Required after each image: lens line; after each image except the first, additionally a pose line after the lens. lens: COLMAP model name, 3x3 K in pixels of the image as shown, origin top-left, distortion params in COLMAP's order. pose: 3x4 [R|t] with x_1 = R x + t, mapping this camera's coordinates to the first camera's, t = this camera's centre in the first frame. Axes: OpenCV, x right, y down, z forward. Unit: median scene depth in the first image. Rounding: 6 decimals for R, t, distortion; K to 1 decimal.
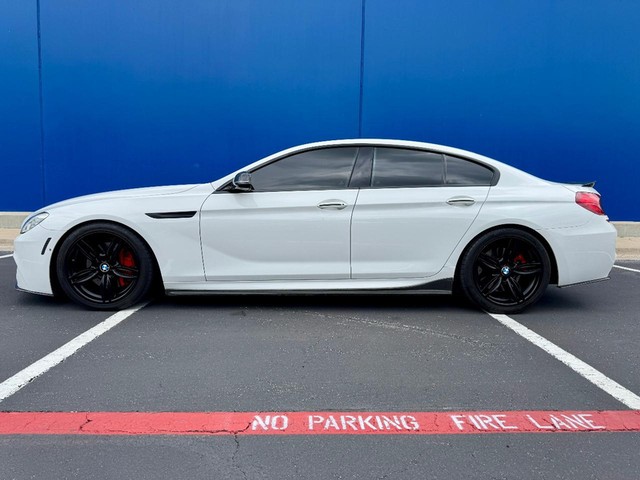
lens RADIAL K [[448.5, 0, 316.9], [0, 448.5, 245.0], [0, 0, 1]] dist [-0.003355, -0.004226]
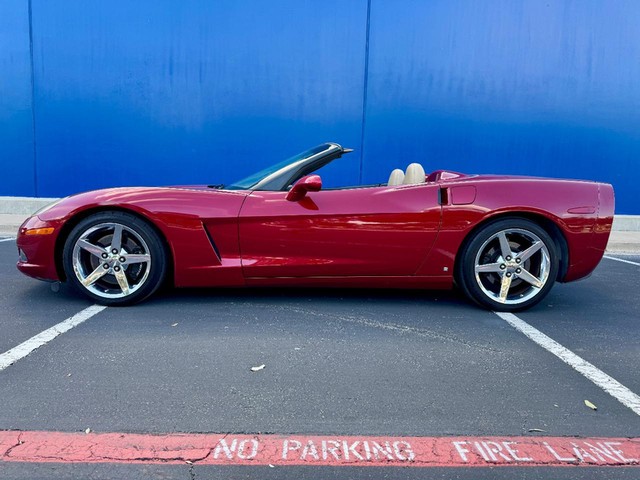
lens RADIAL K [[448.5, 0, 320.6], [0, 448.5, 241.4], [0, 0, 1]] dist [-0.003355, -0.004226]
pose [[0.999890, 0.014145, -0.004363, 0.049562], [-0.014082, 0.999801, 0.014096, -0.003696], [0.004562, -0.014033, 0.999891, 0.167839]]
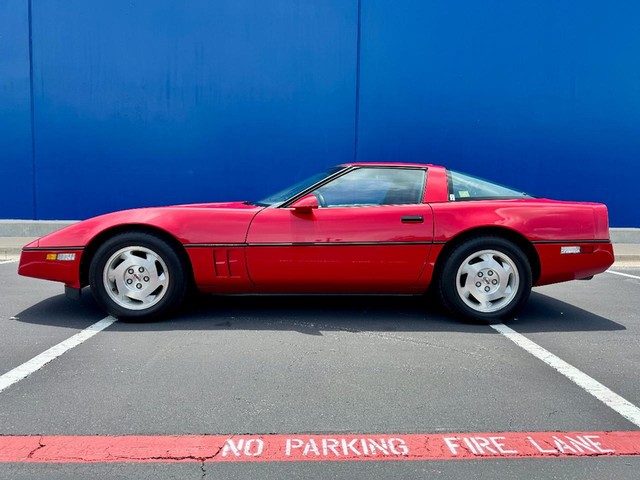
lens RADIAL K [[448.5, 0, 319.1], [0, 448.5, 241.9], [0, 0, 1]] dist [-0.003355, -0.004226]
pose [[0.999989, -0.002636, 0.003961, 0.044932], [0.002734, 0.999687, -0.024859, 0.006271], [-0.003894, 0.024870, 0.999683, 0.087509]]
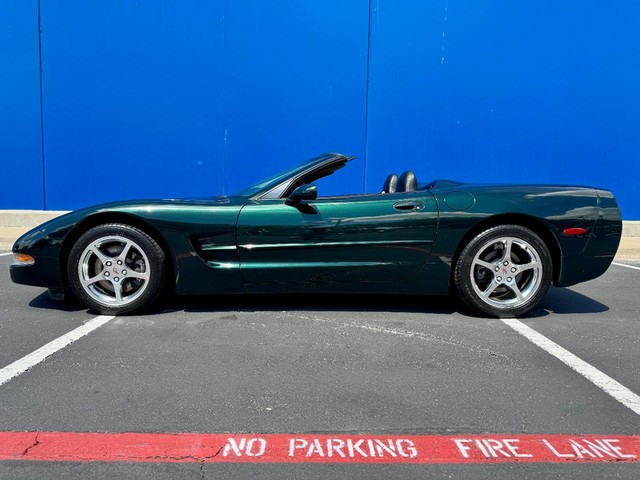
lens RADIAL K [[448.5, 0, 320.4], [0, 448.5, 239.3], [0, 0, 1]] dist [-0.003355, -0.004226]
pose [[0.999870, 0.002451, -0.015950, 0.053448], [-0.002650, 0.999919, -0.012463, 0.004885], [0.015918, 0.012503, 0.999795, 0.128795]]
